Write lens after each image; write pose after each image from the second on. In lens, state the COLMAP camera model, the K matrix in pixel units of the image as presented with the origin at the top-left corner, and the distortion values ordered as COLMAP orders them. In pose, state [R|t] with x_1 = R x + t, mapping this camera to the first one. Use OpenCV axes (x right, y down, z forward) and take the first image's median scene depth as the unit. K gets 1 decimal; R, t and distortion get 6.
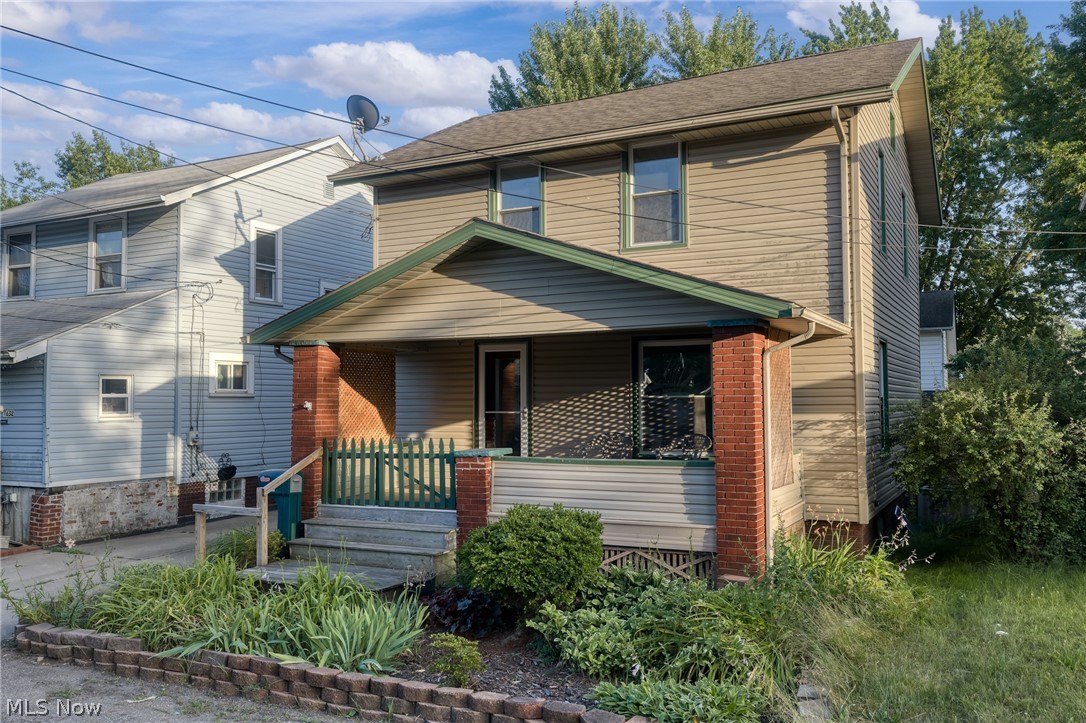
lens RADIAL K [[898.1, 0, 541.2], [0, 898.1, 361.4], [0, 0, 1]] dist [0.004015, -0.012350]
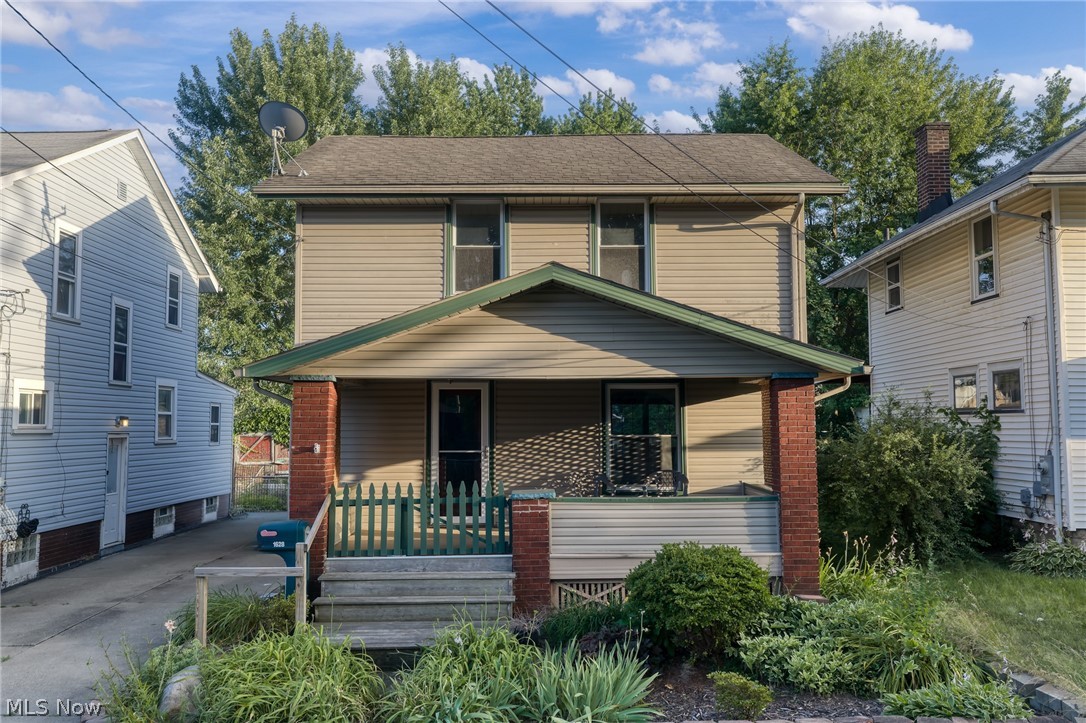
lens RADIAL K [[898.1, 0, 541.2], [0, 898.1, 361.4], [0, 0, 1]] dist [0.004015, -0.012350]
pose [[0.883019, 0.034079, 0.468099, -0.459054], [-0.020644, 0.999215, -0.033805, -0.011005], [-0.468883, 0.020187, 0.883029, 0.096848]]
